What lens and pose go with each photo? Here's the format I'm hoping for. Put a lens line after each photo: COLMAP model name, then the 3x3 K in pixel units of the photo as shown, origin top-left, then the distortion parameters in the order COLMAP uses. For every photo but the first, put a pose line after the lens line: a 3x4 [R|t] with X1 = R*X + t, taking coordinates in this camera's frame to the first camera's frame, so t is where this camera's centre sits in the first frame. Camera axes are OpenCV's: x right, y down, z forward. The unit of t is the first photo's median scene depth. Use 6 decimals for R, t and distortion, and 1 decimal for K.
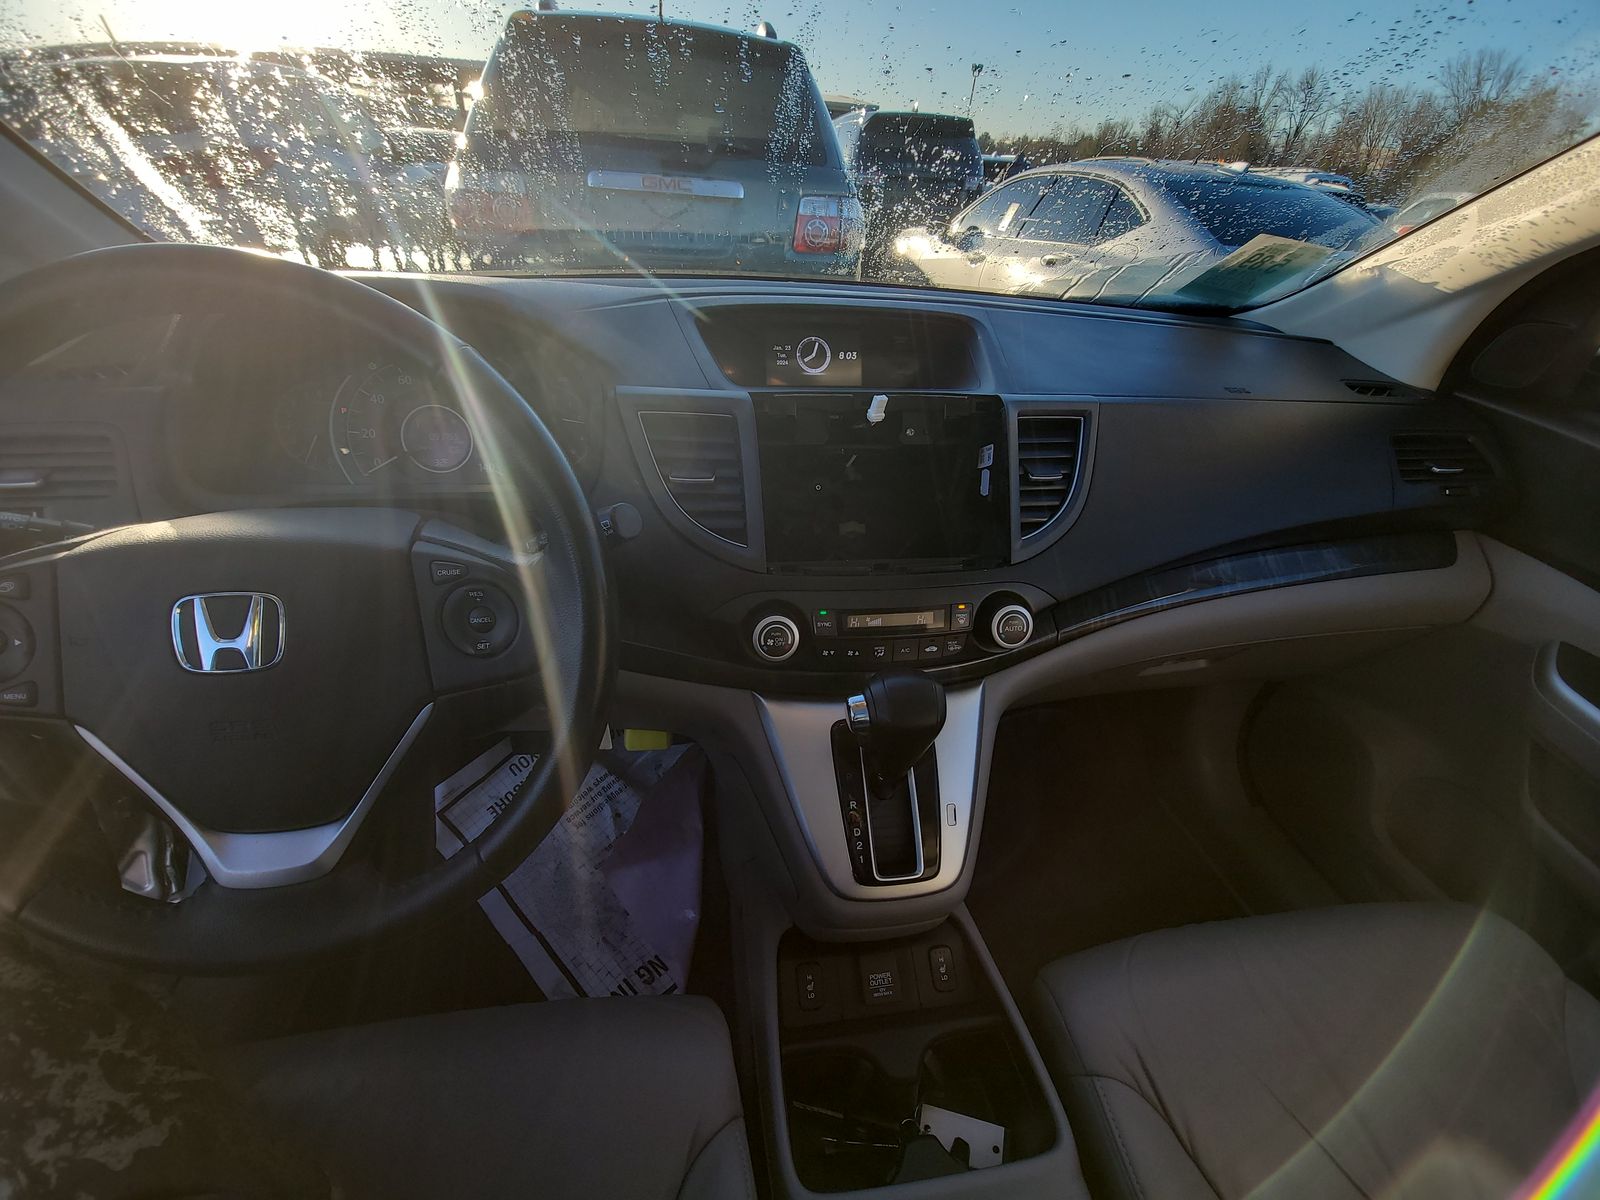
lens RADIAL K [[685.4, 0, 796.4], [0, 685.4, 591.7], [0, 0, 1]] dist [-0.015645, 0.000070]
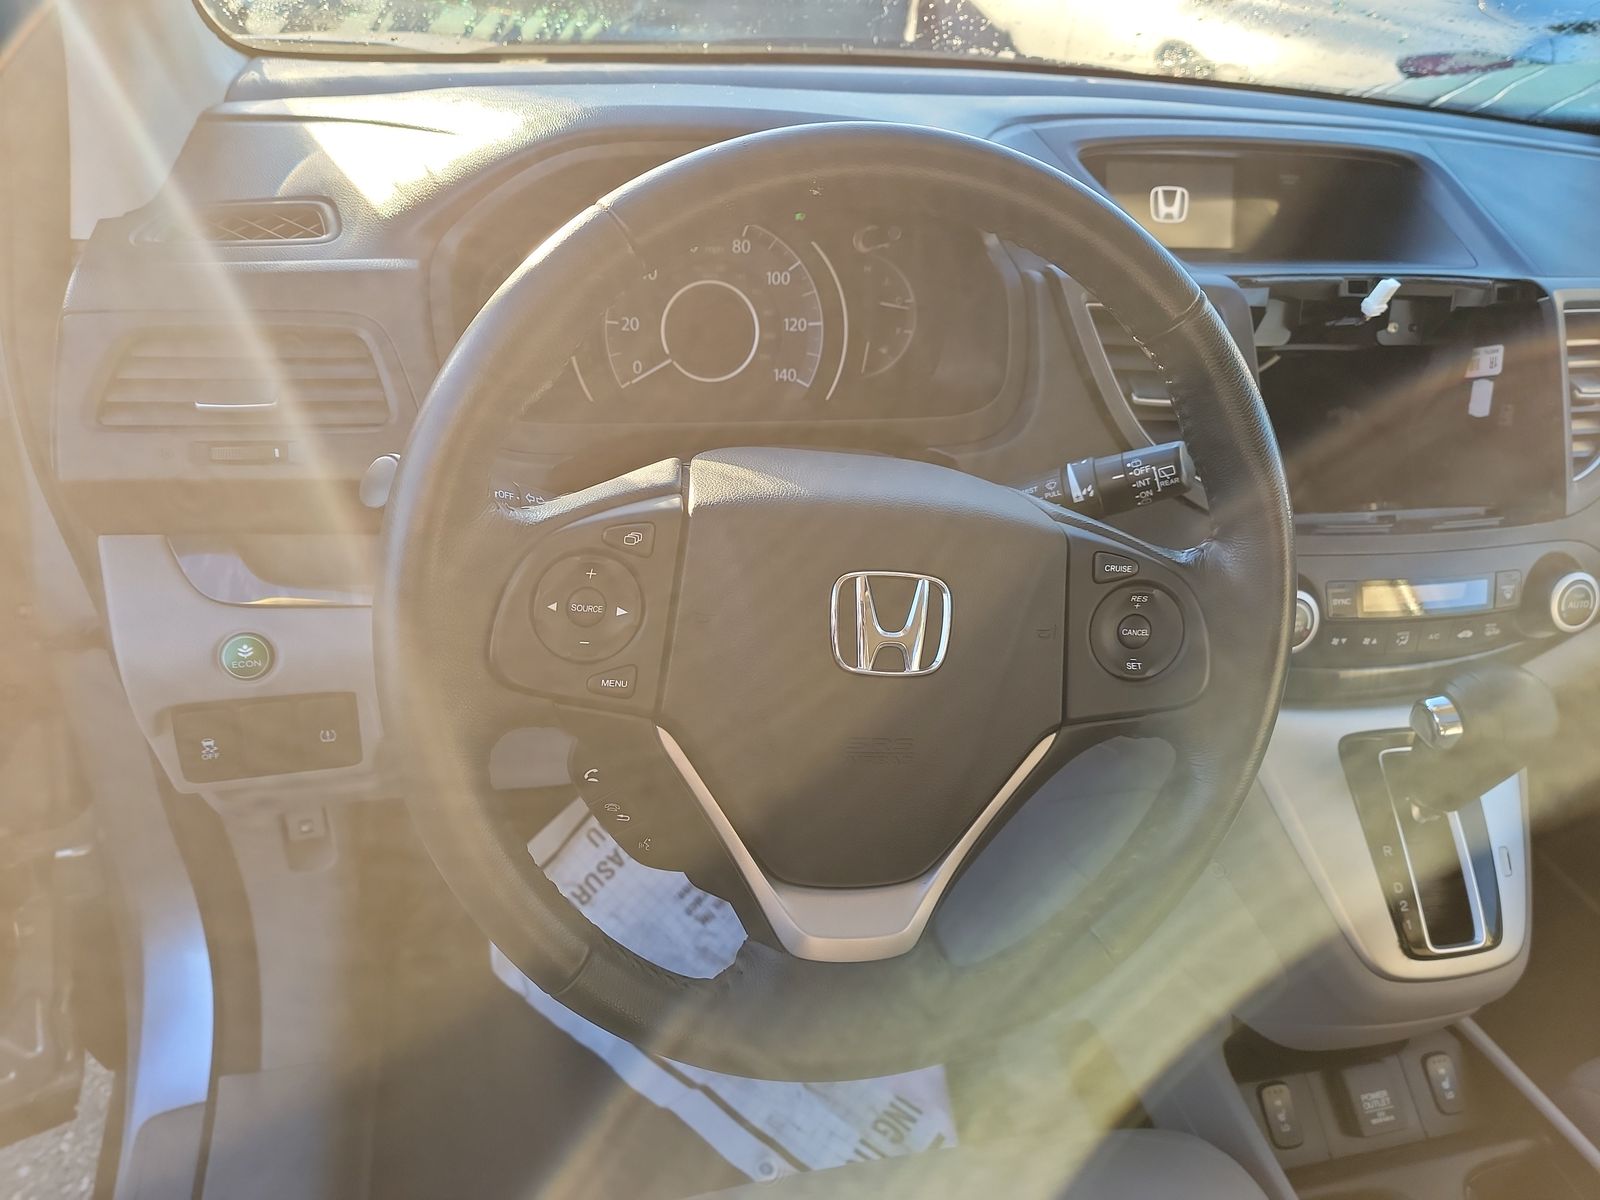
lens RADIAL K [[1129.3, 0, 797.5], [0, 1129.3, 594.7], [0, 0, 1]] dist [0.041680, -0.032507]
pose [[0.997778, -0.015826, 0.064722, -0.554898], [0.013671, 0.999342, 0.033595, -0.006633], [-0.065211, -0.032636, 0.997338, -0.137507]]
